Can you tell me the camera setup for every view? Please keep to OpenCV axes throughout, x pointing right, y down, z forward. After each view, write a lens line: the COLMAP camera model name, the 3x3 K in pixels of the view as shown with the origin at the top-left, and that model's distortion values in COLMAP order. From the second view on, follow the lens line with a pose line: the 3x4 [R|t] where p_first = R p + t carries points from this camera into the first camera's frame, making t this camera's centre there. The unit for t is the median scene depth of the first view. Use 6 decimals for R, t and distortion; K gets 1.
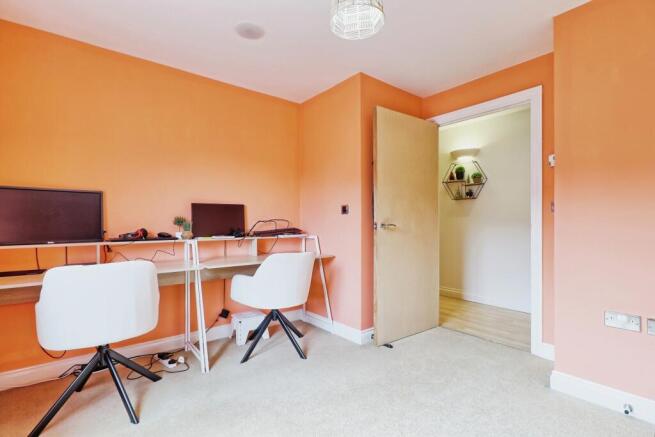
lens RADIAL K [[308.8, 0, 327.5], [0, 308.8, 218.5], [0, 0, 1]] dist [-0.000641, 0.000633]
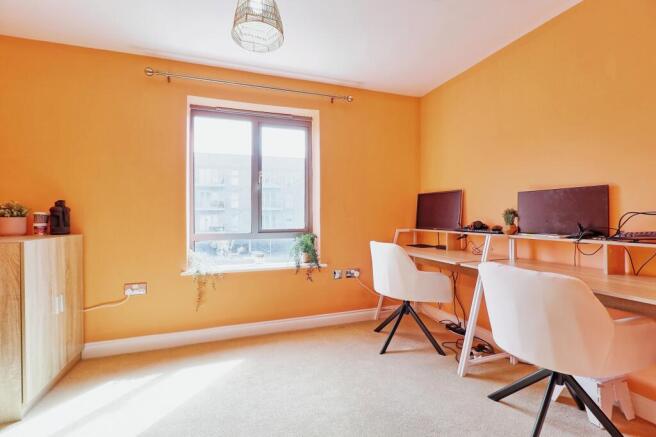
lens RADIAL K [[309.3, 0, 328.0], [0, 309.3, 218.5], [0, 0, 1]] dist [-0.000641, 0.000633]
pose [[-0.328904, 0.011945, -0.944288, 0.575314], [0.010570, 0.999904, 0.008967, 0.009165], [0.944304, -0.007031, -0.328999, 0.870309]]
